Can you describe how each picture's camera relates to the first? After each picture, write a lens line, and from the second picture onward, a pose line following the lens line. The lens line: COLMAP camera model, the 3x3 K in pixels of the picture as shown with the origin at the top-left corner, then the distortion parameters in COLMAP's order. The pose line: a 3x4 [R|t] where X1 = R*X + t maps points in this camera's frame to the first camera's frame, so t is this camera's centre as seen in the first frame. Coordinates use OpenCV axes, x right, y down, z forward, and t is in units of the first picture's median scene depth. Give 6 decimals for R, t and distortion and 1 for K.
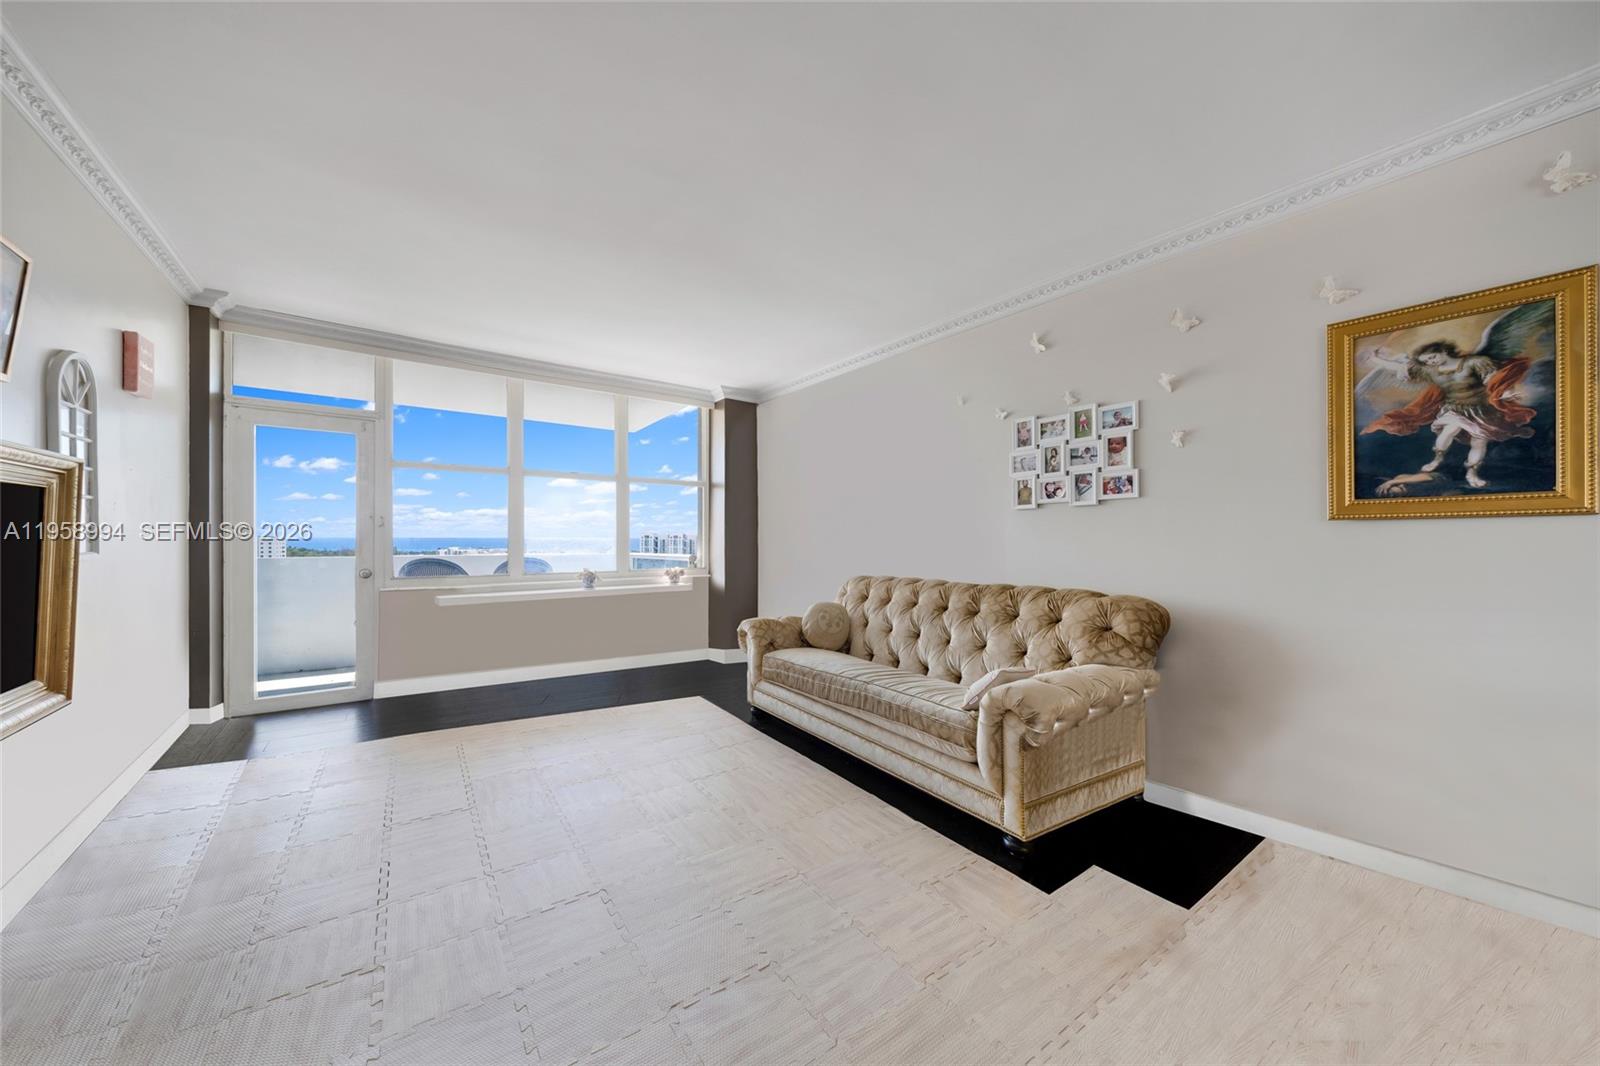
lens RADIAL K [[551.5, 0, 798.0], [0, 551.5, 537.1], [0, 0, 1]] dist [0.000698, -0.000104]
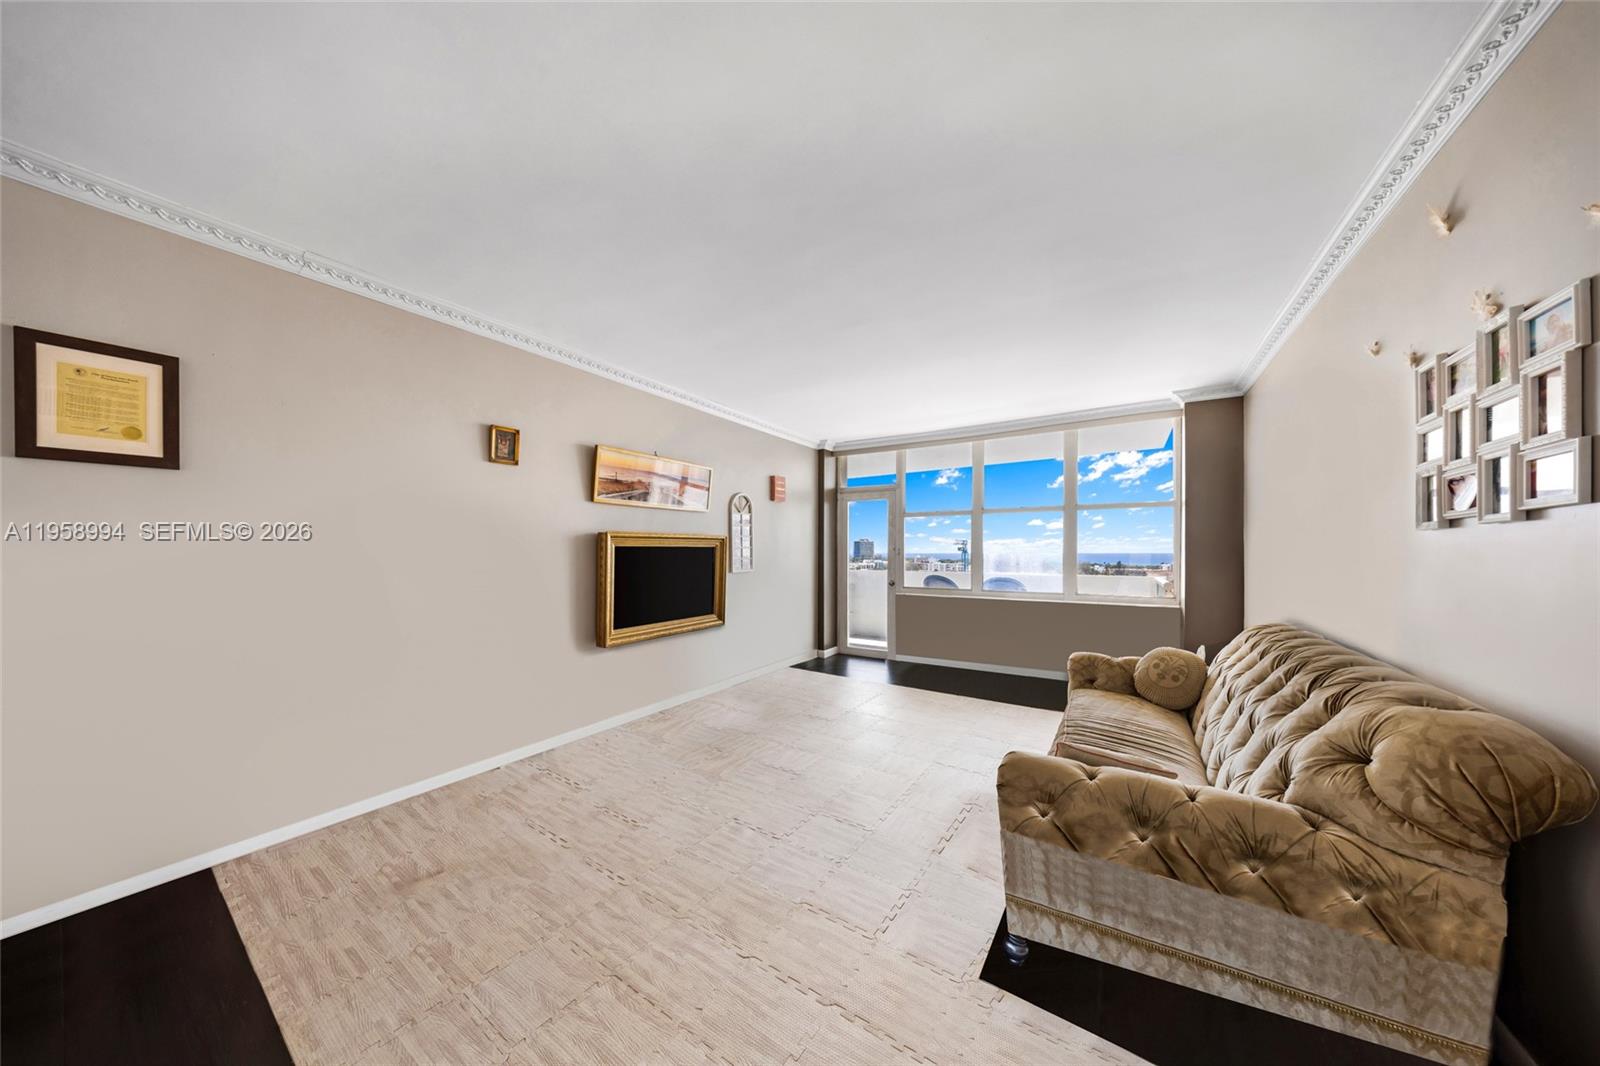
lens RADIAL K [[509.4, 0, 804.7], [0, 509.4, 552.0], [0, 0, 1]] dist [0.000040, -0.000040]
pose [[0.369003, -0.002504, -0.929425, 0.642397], [0.000495, 0.999997, -0.002497, -0.029327], [0.929428, 0.000461, 0.369003, 0.244452]]
